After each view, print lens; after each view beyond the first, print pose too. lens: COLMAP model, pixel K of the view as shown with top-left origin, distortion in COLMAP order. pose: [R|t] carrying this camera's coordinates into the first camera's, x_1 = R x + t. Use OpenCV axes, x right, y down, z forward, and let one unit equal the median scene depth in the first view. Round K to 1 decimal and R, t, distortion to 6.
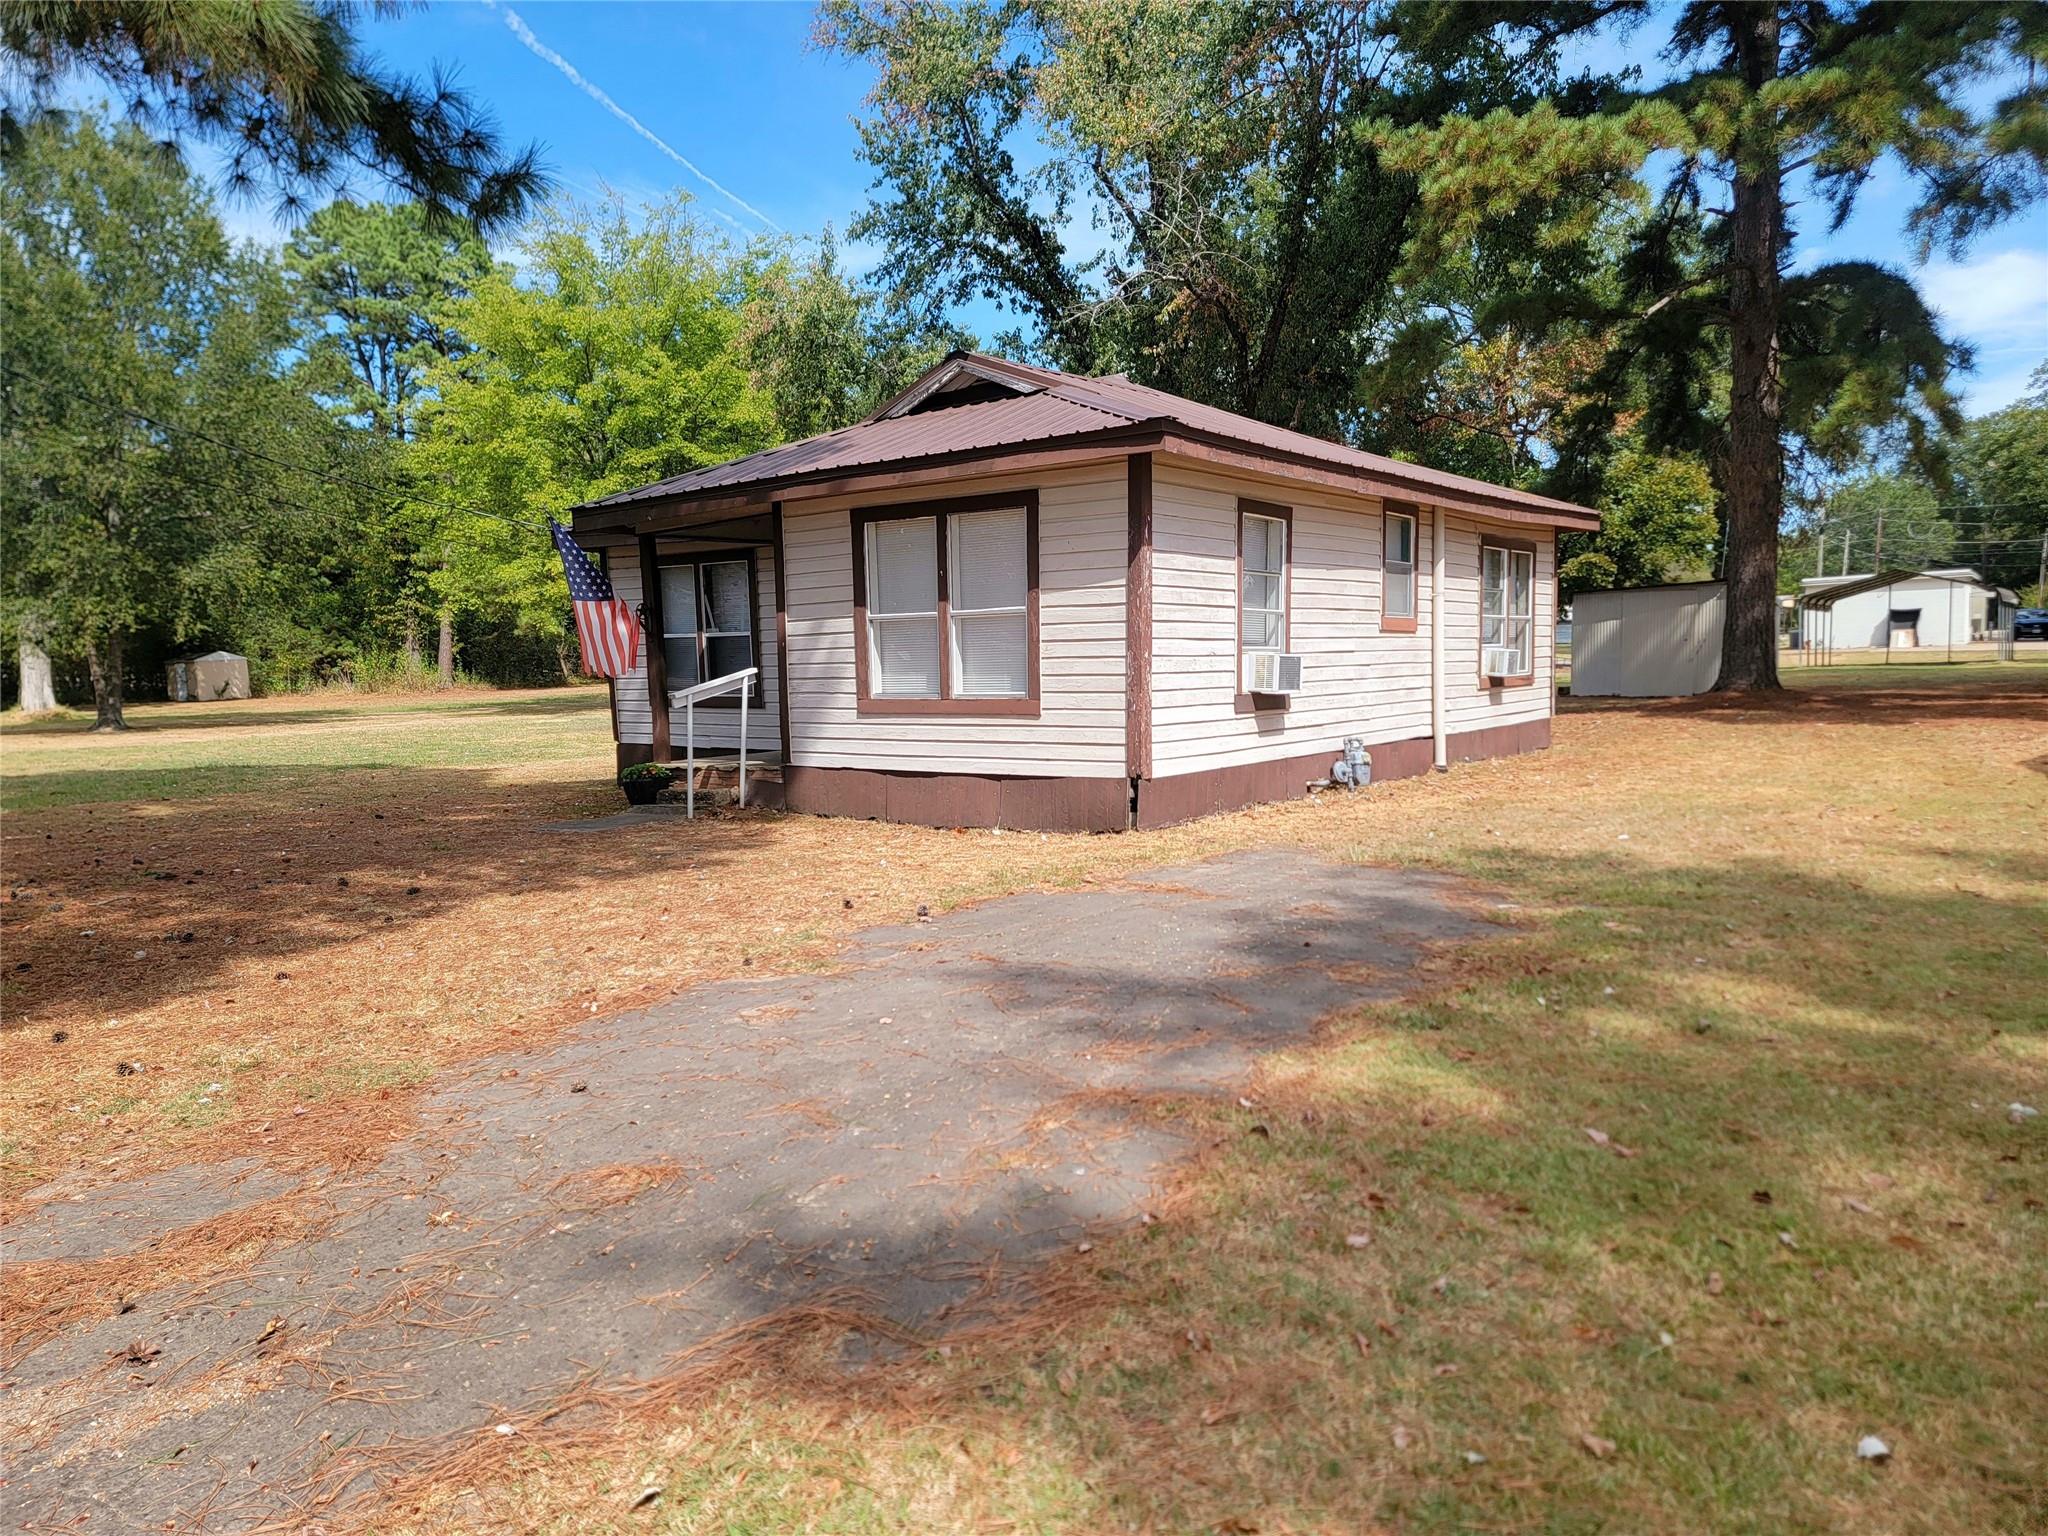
lens RADIAL K [[1453.3, 0, 1070.7], [0, 1453.3, 761.5], [0, 0, 1]] dist [0.083388, -0.079266]
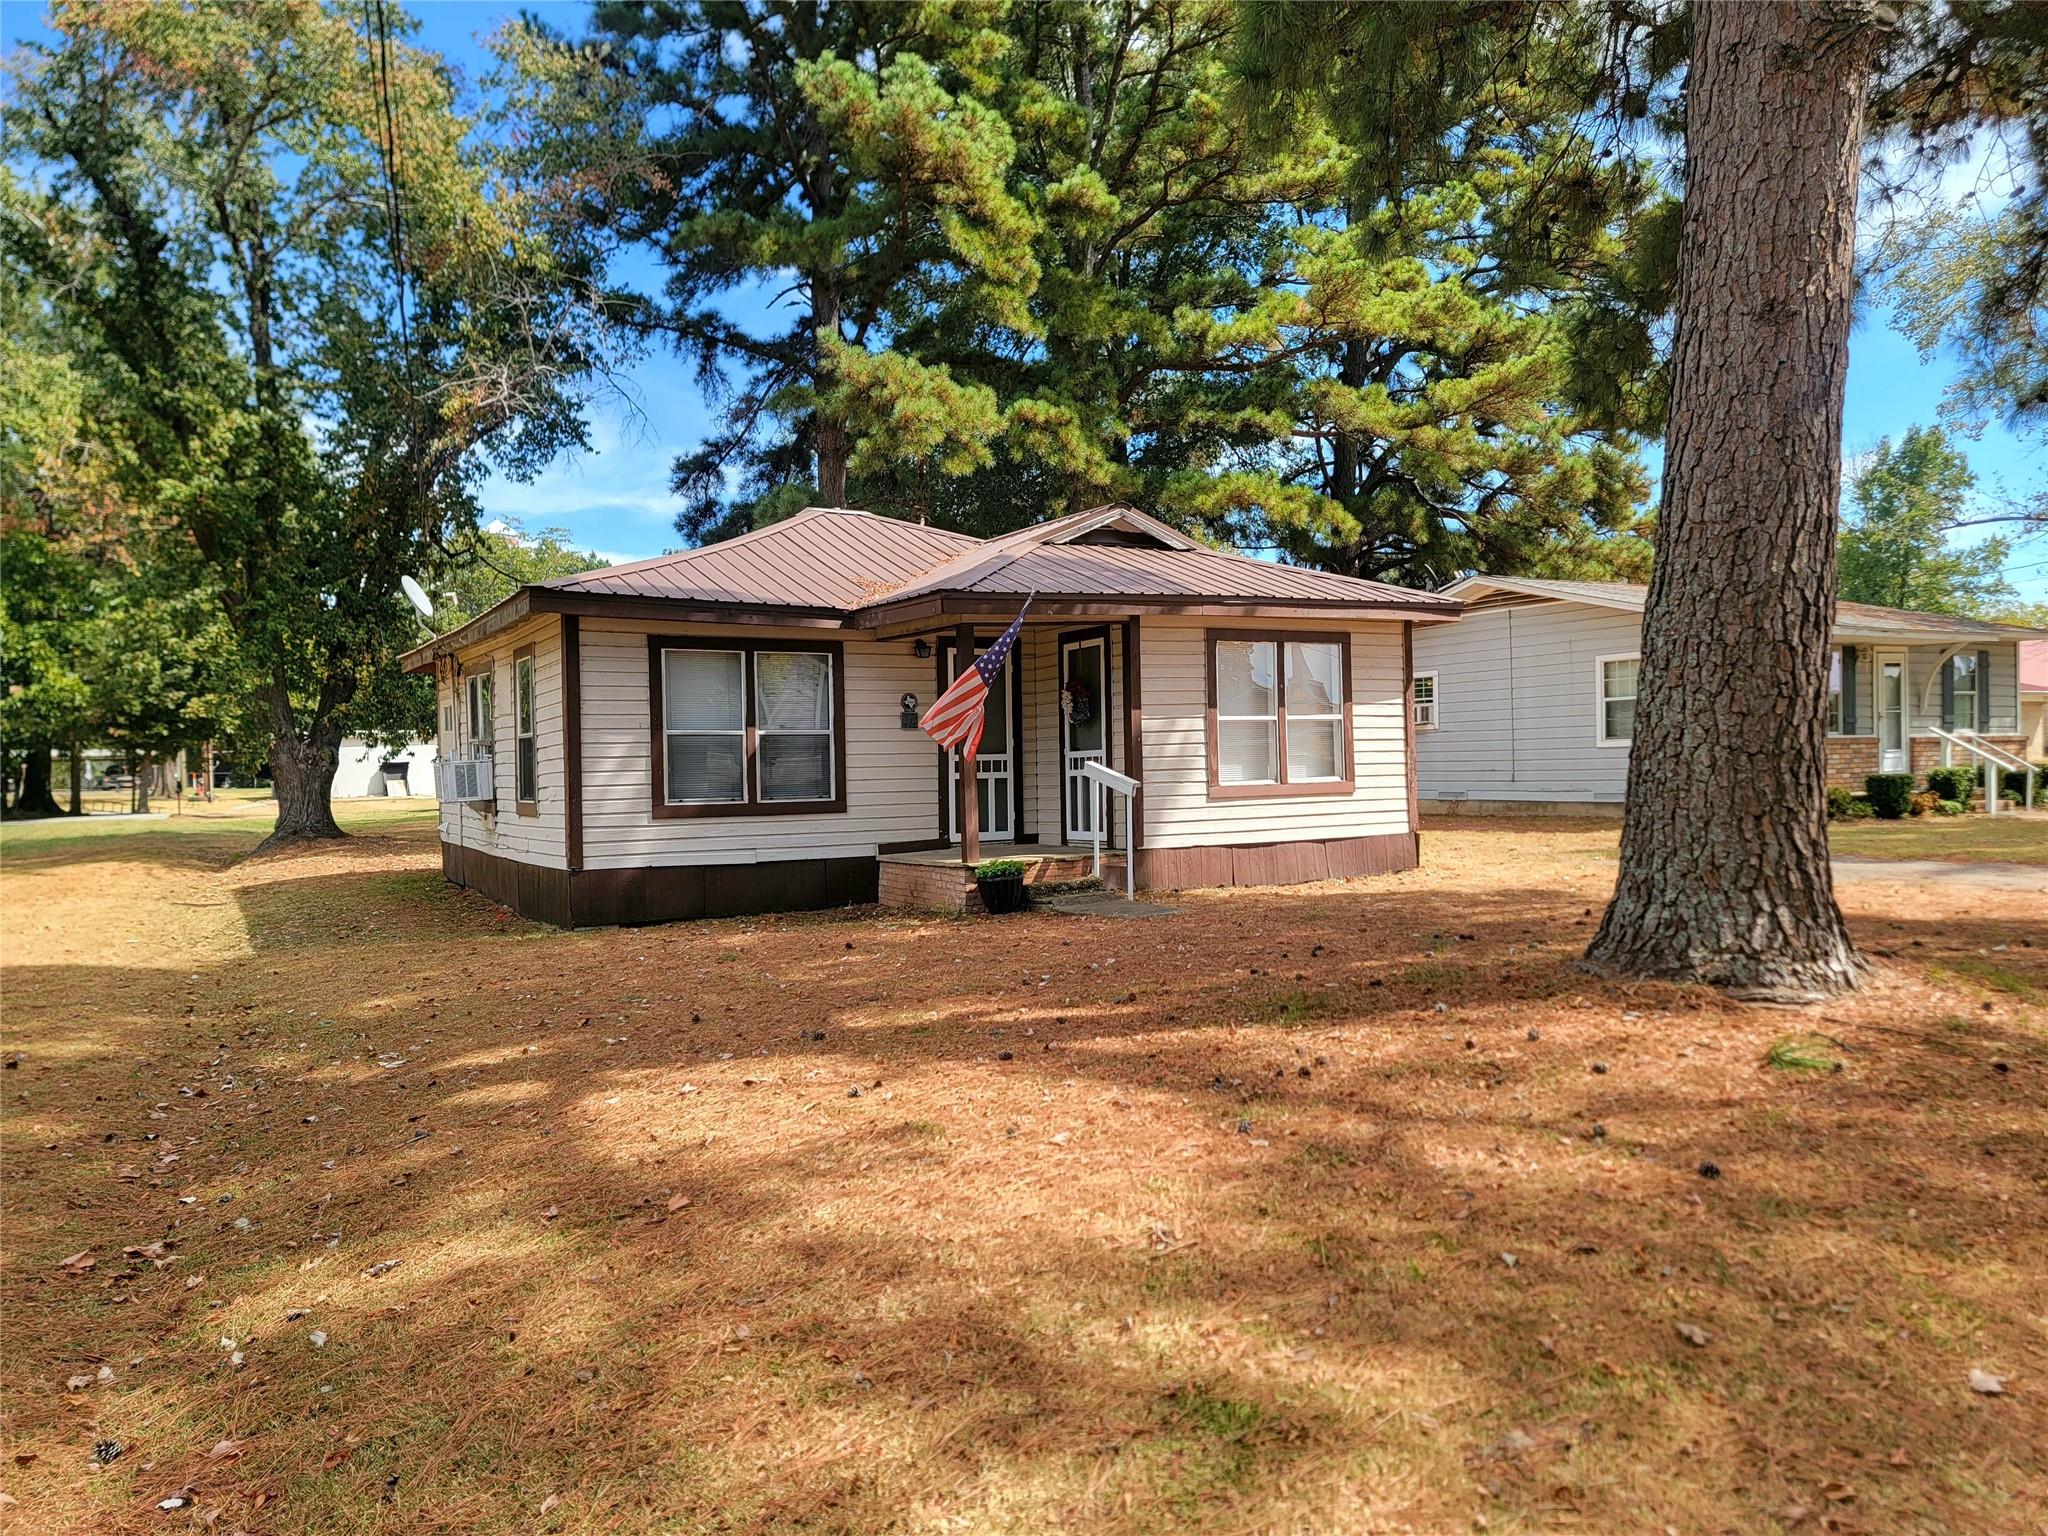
lens RADIAL K [[1399.8, 0, 1018.6], [0, 1399.8, 792.2], [0, 0, 1]] dist [0.081012, -0.065869]
pose [[0.407793, -0.001590, 0.913073, -1.177445], [0.082846, 0.995938, -0.035266, -0.009831], [-0.909308, 0.090026, 0.406268, 0.635575]]
